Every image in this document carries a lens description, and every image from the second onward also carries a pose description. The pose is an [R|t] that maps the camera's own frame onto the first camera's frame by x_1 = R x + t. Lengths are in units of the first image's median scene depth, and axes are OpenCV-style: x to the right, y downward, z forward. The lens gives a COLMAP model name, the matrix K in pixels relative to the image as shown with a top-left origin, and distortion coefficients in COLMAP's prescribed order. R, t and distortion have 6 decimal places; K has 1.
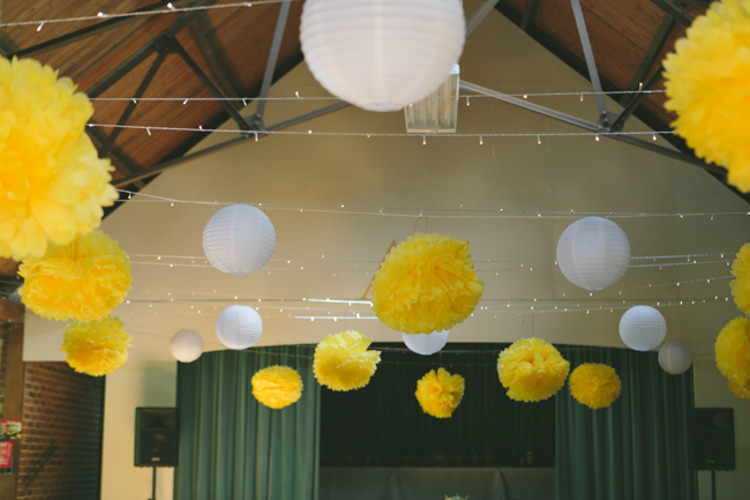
lens RADIAL K [[1188.8, 0, 375.8], [0, 1188.8, 250.0], [0, 0, 1]] dist [-0.010465, 0.000000]
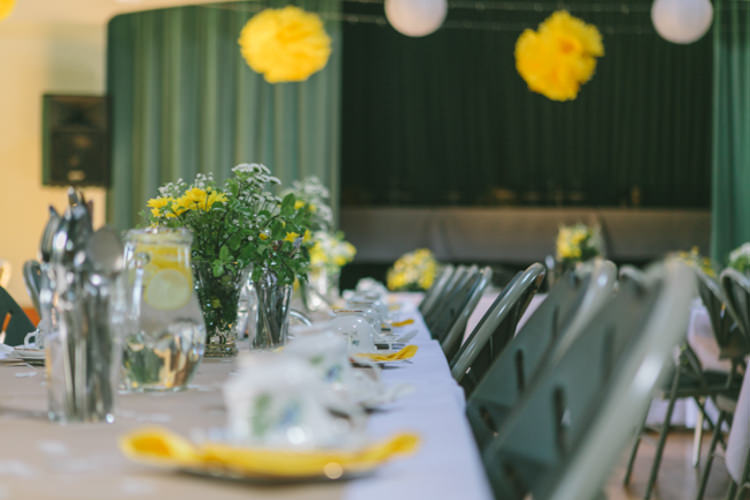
lens RADIAL K [[1513.3, 0, 374.9], [0, 1513.3, 249.9], [0, 0, 1]] dist [0.016182, 0.000000]
pose [[0.999761, 0.019527, -0.009834, -0.016931], [-0.017136, 0.979189, 0.202228, 0.048845], [0.013579, -0.202011, 0.979289, 0.202795]]
